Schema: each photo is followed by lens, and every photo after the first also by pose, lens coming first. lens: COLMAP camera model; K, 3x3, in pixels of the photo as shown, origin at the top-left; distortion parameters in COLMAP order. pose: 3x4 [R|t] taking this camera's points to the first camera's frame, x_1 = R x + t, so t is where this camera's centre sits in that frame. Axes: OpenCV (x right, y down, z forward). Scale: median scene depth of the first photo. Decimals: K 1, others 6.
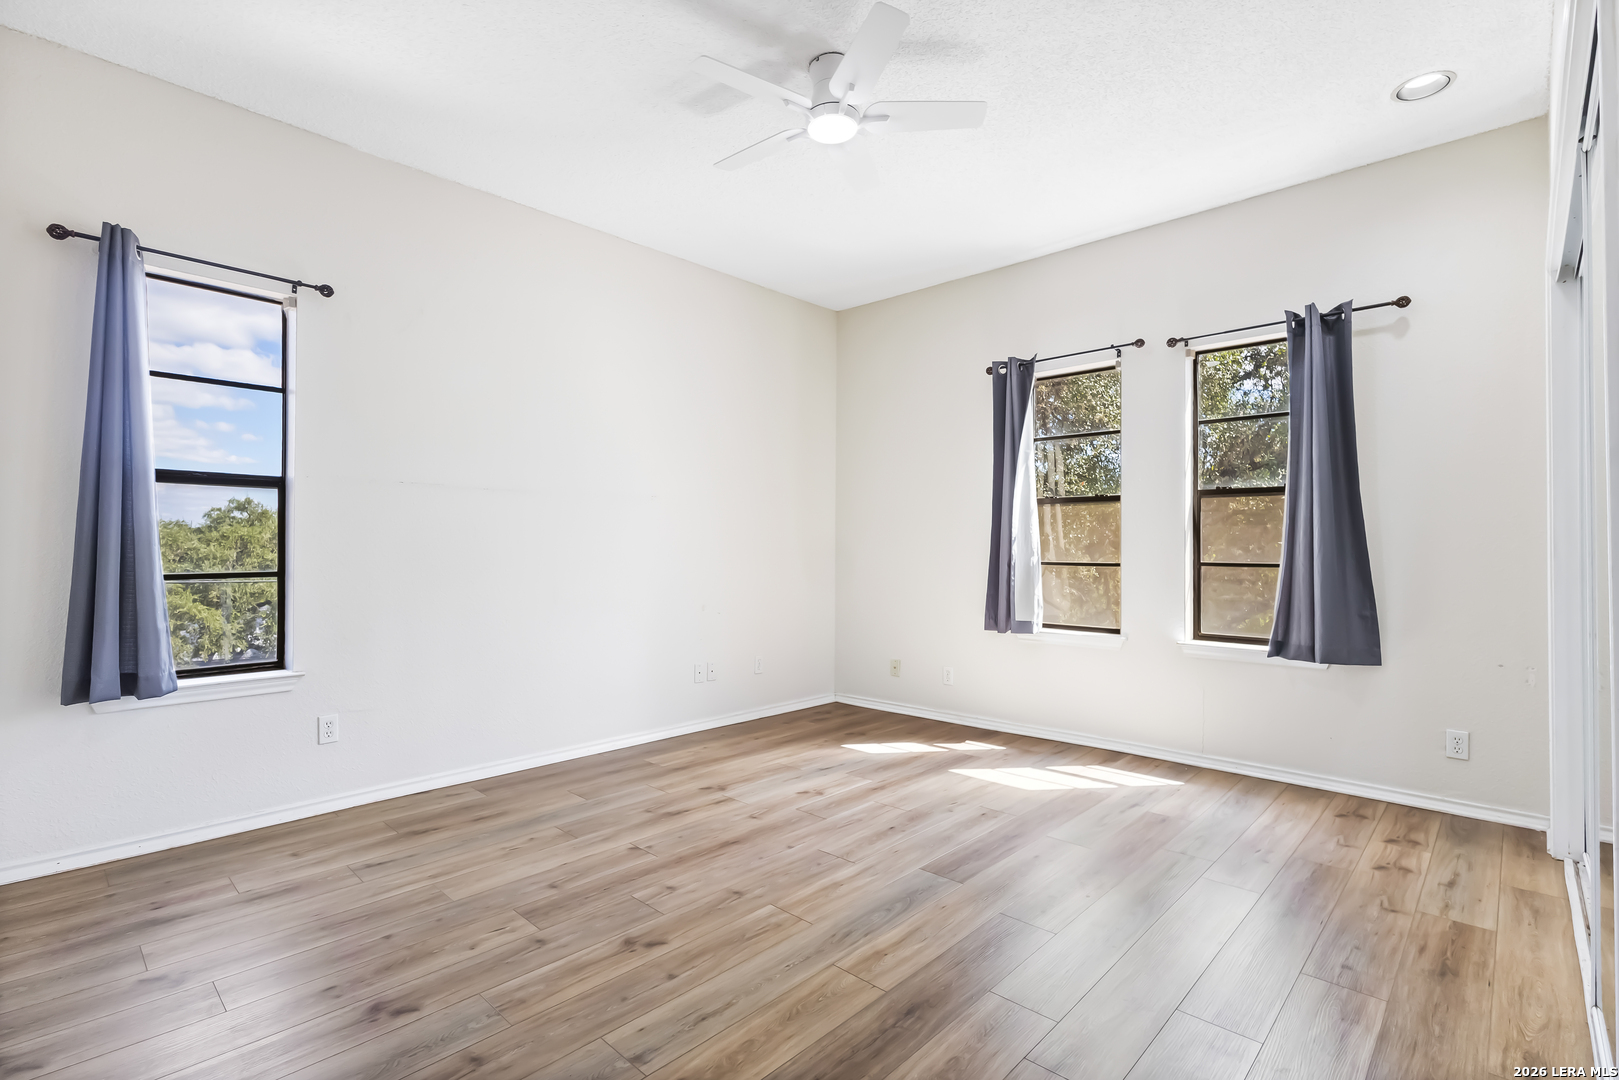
lens RADIAL K [[742.5, 0, 798.6], [0, 742.5, 544.5], [0, 0, 1]] dist [-0.022589, -0.000163]
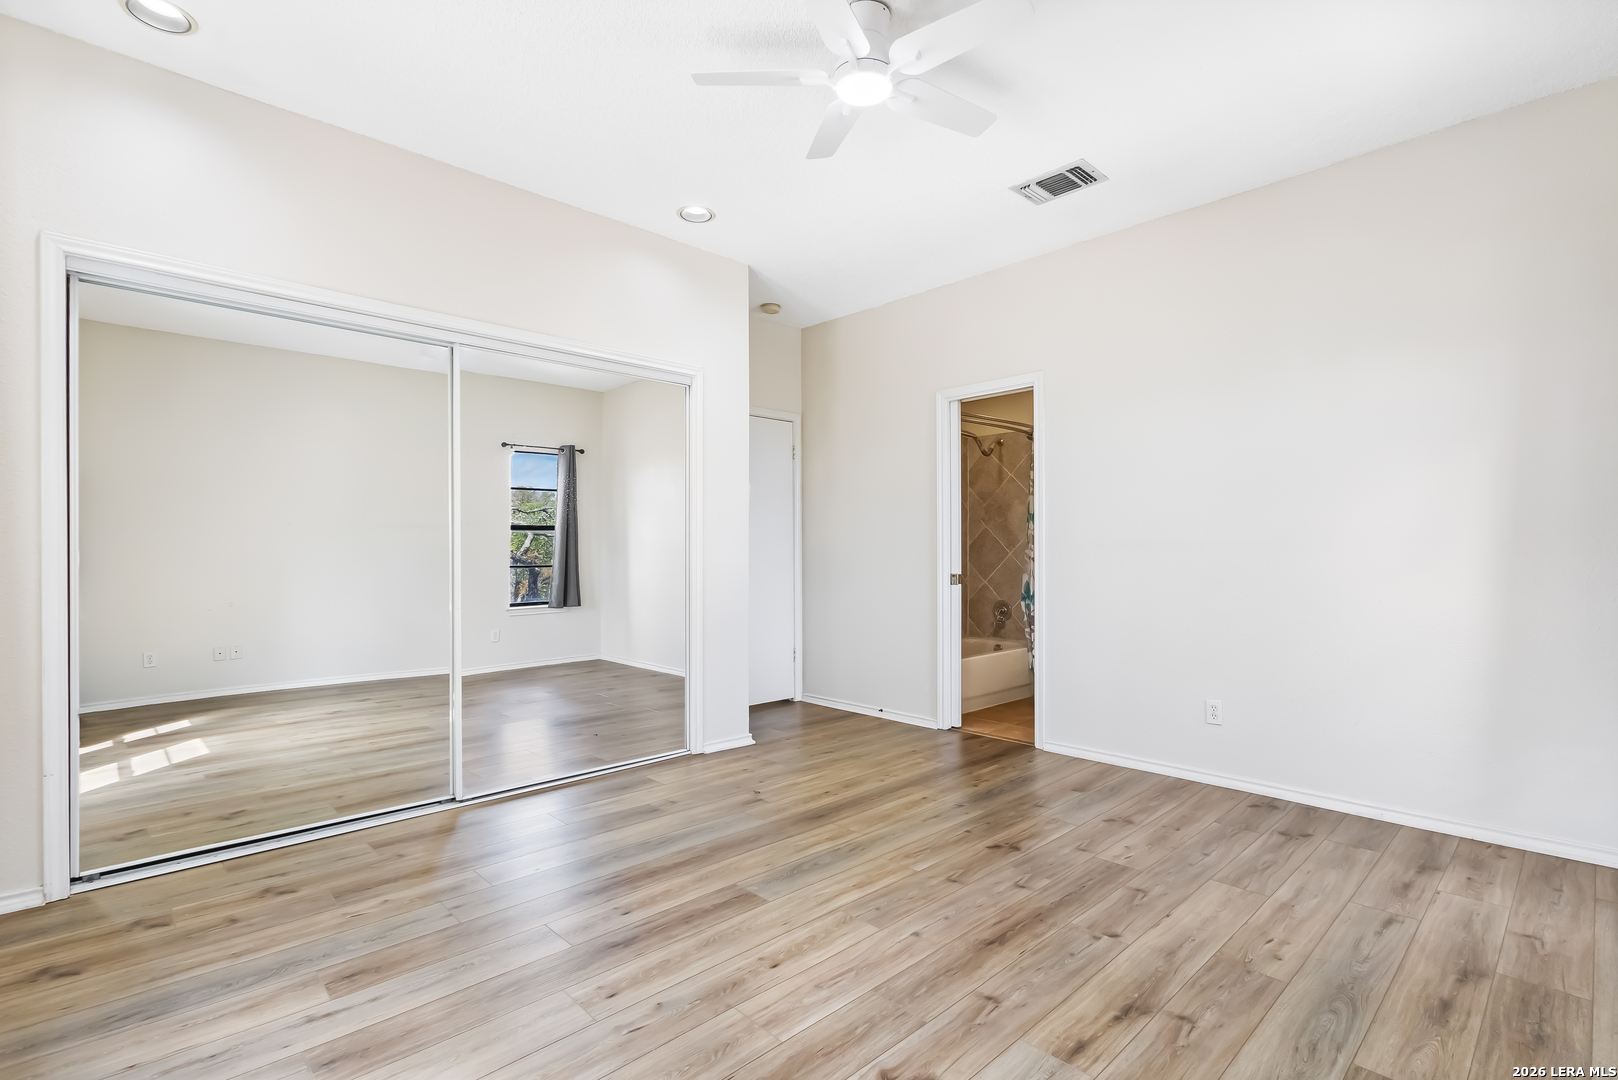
lens RADIAL K [[742.0, 0, 798.1], [0, 742.0, 544.5], [0, 0, 1]] dist [-0.022589, -0.000163]
pose [[-0.998744, 0.002322, 0.050046, 0.080680], [0.001427, 0.999838, -0.017921, 0.006046], [-0.050080, -0.017827, -0.998586, 1.965827]]
